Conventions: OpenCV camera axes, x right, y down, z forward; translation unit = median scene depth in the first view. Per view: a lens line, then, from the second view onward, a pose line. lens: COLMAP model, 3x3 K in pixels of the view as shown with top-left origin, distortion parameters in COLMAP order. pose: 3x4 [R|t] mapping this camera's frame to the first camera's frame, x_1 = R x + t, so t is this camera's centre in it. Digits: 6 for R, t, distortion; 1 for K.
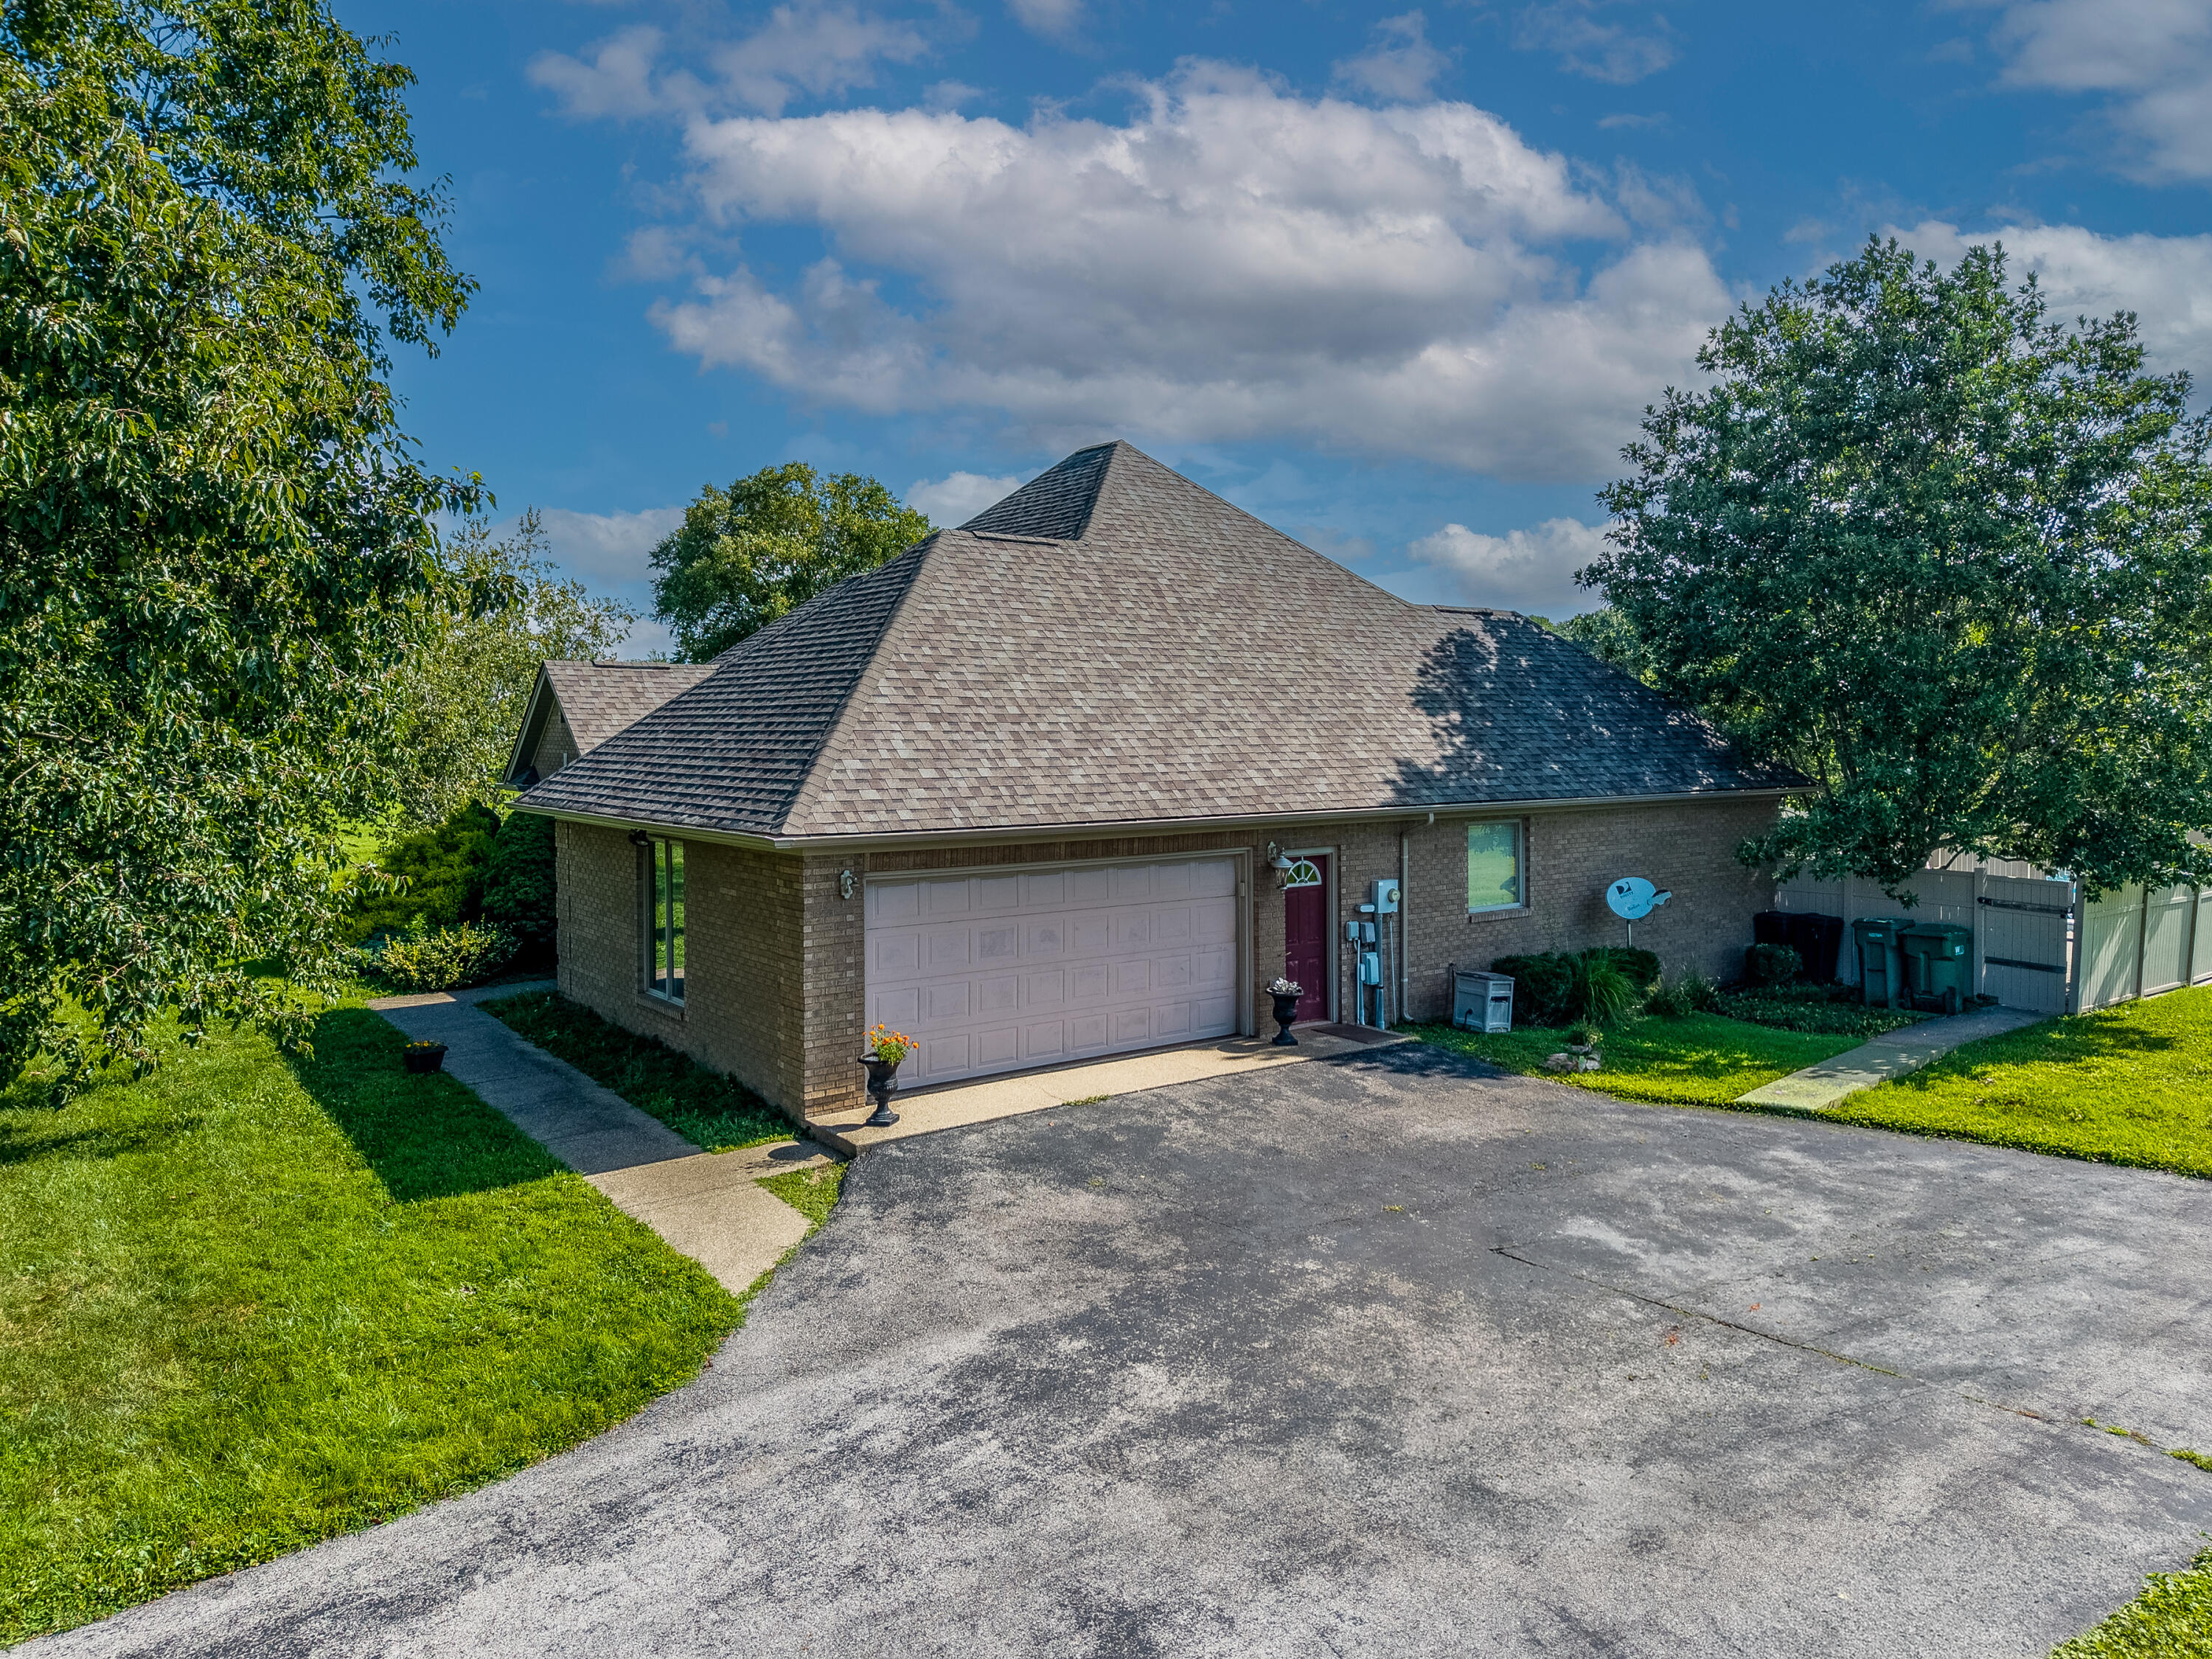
lens RADIAL K [[1523.0, 0, 1105.6], [0, 1523.0, 712.8], [0, 0, 1]] dist [0.004352, -0.004902]
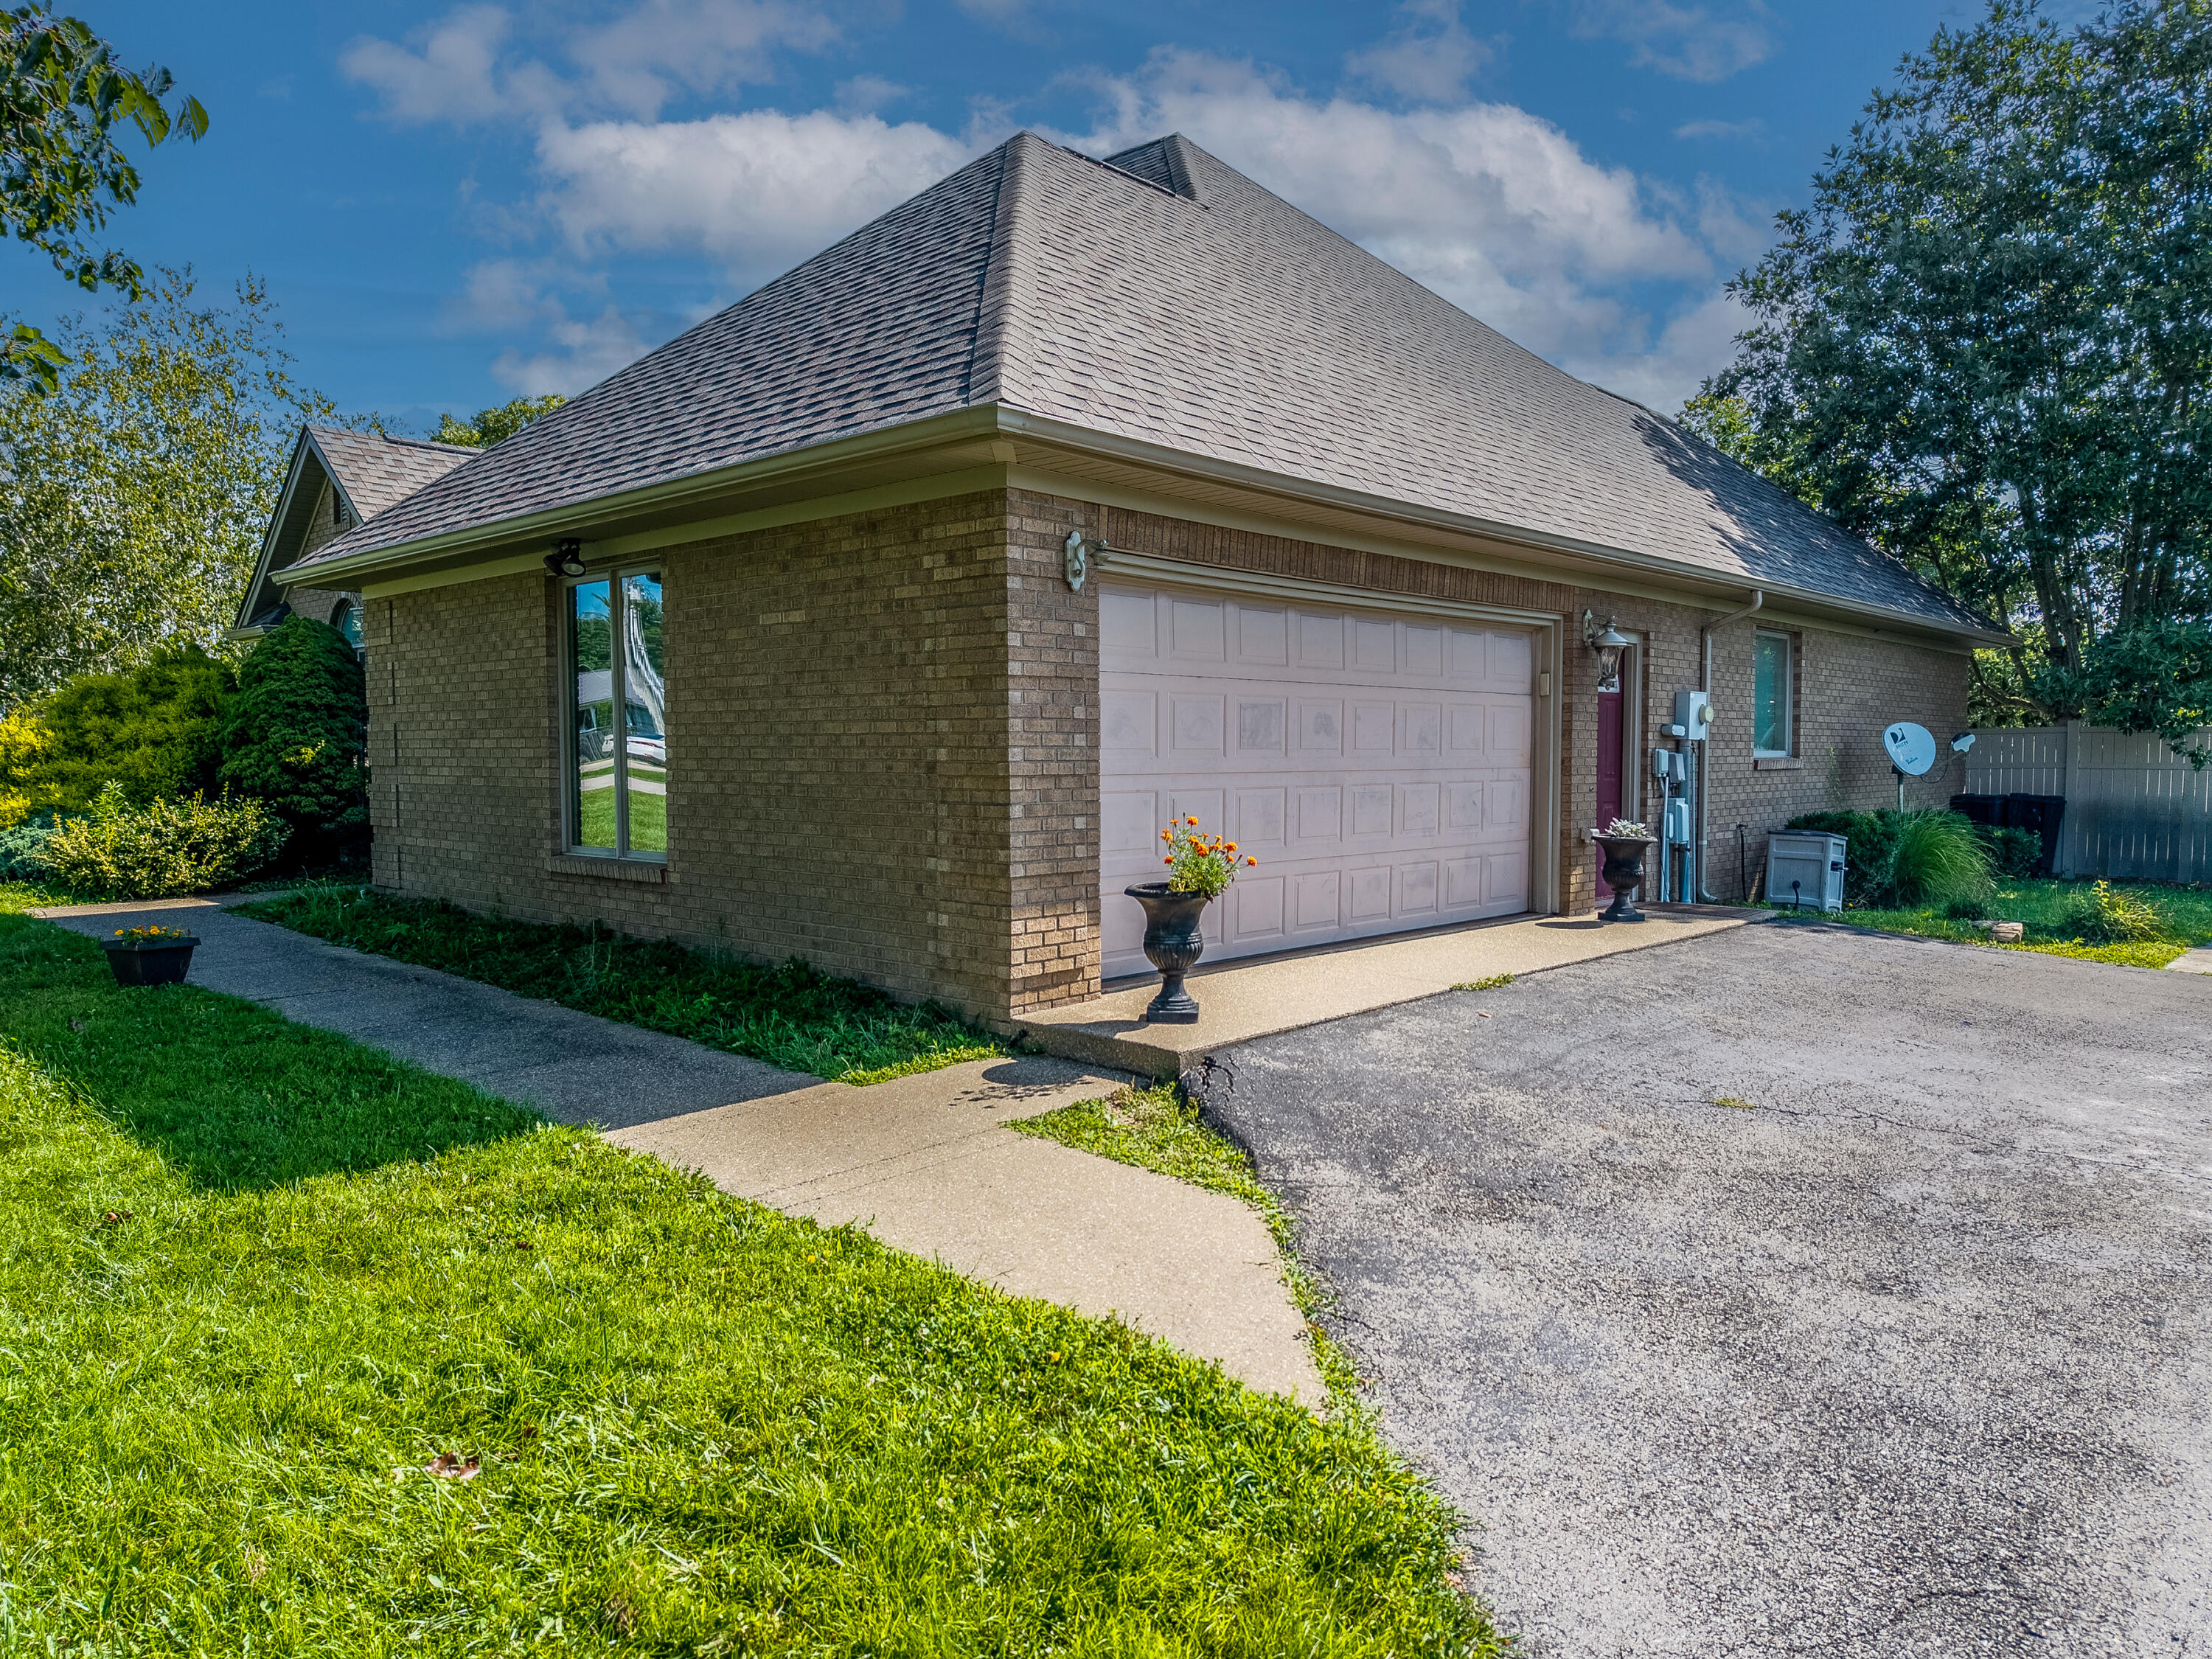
lens RADIAL K [[1486.5, 0, 1099.8], [0, 1486.5, 816.7], [0, 0, 1]] dist [0.023002, -0.017924]
pose [[0.984045, -0.003403, 0.177888, -0.254888], [-0.005757, 0.998685, 0.050951, 0.174766], [-0.177827, -0.051162, 0.982731, 0.514487]]
